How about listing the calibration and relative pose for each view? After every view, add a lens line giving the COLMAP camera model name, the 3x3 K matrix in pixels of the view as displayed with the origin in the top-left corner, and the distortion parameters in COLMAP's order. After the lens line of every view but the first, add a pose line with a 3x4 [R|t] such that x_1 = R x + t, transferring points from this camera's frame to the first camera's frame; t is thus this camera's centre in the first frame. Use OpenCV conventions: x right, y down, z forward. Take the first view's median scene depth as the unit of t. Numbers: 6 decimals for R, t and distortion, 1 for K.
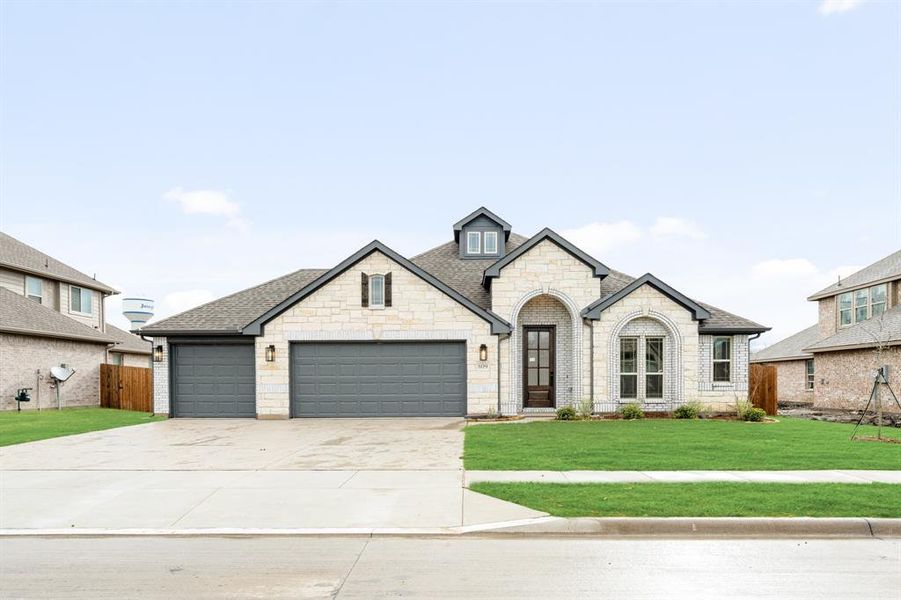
lens RADIAL K [[362.5, 0, 452.4], [0, 362.5, 296.9], [0, 0, 1]] dist [-0.000231, -0.000002]
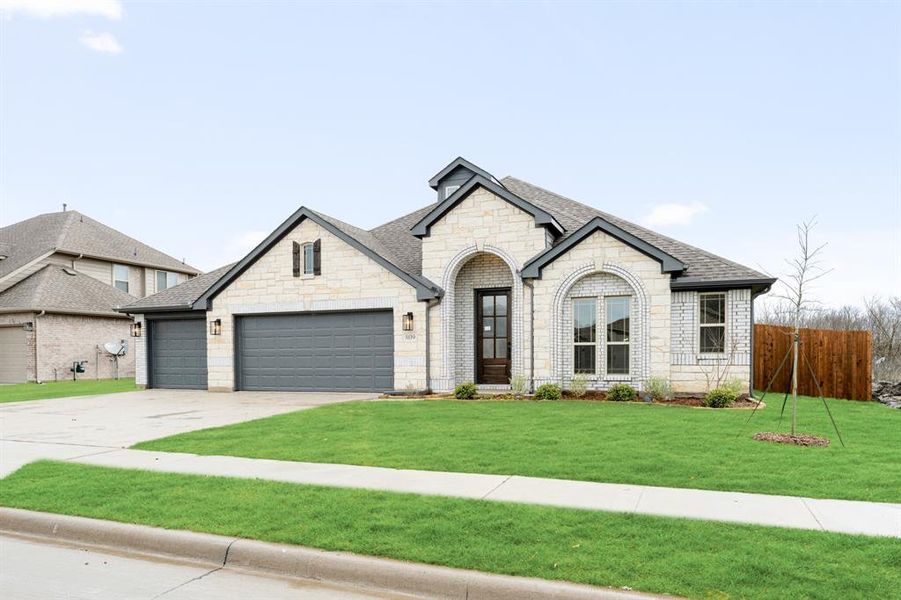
lens RADIAL K [[395.4, 0, 450.5], [0, 395.4, 267.4], [0, 0, 1]] dist [0.000187, 0.000165]
pose [[0.969877, -0.055354, -0.237224, 0.407829], [0.058398, 0.998276, 0.005818, 0.020015], [0.236493, -0.019496, 0.971437, 0.079551]]
